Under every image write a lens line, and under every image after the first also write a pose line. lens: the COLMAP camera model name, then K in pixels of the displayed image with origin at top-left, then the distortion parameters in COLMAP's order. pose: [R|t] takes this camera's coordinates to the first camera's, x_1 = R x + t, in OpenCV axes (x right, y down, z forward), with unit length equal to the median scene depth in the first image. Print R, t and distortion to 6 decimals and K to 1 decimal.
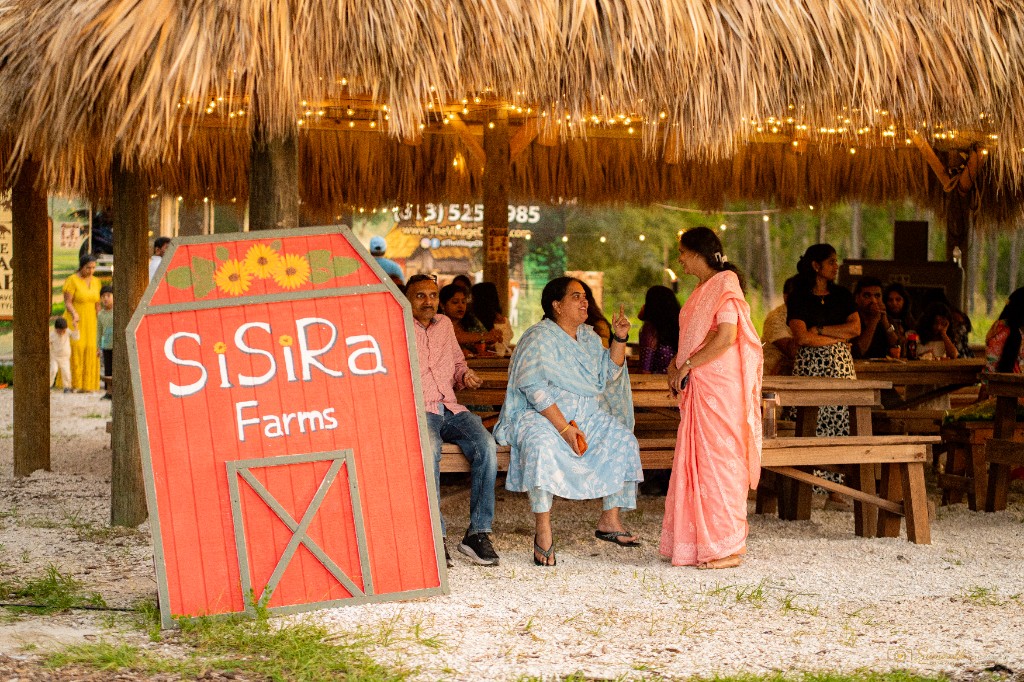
lens RADIAL K [[2427.6, 0, 512.0], [0, 2427.6, 341.0], [0, 0, 1]] dist [-0.033223, -0.666691]
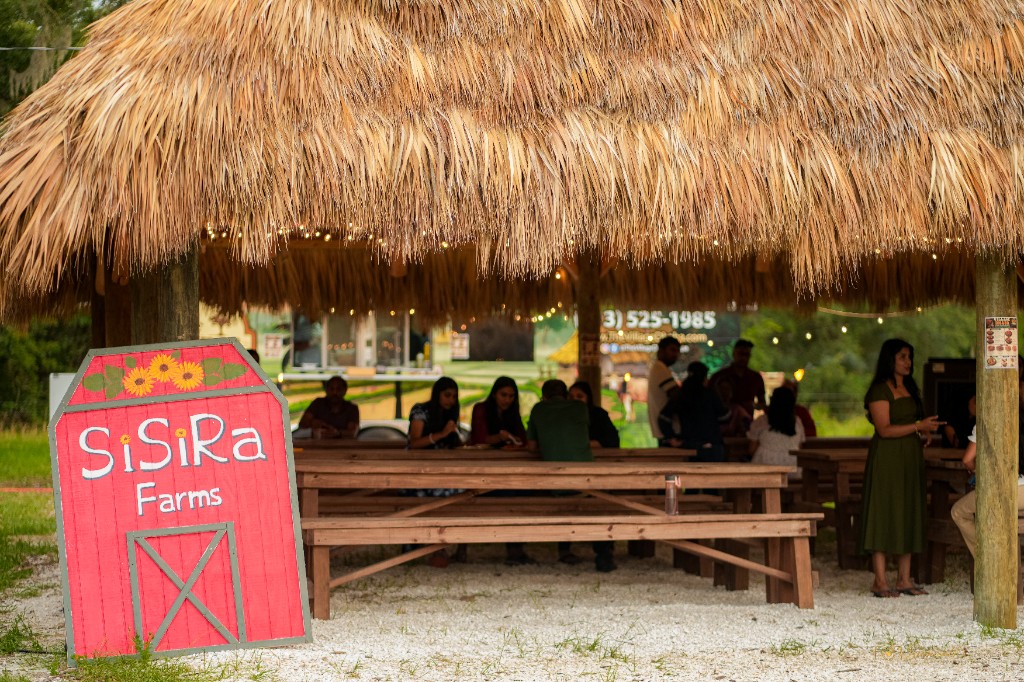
lens RADIAL K [[2427.6, 0, 512.0], [0, 2427.6, 341.0], [0, 0, 1]] dist [-0.033223, -0.666691]
pose [[0.987898, -0.016761, -0.154197, 0.257446], [0.010067, 0.998977, -0.044091, 0.009070], [0.154778, 0.042005, 0.987056, -0.175982]]
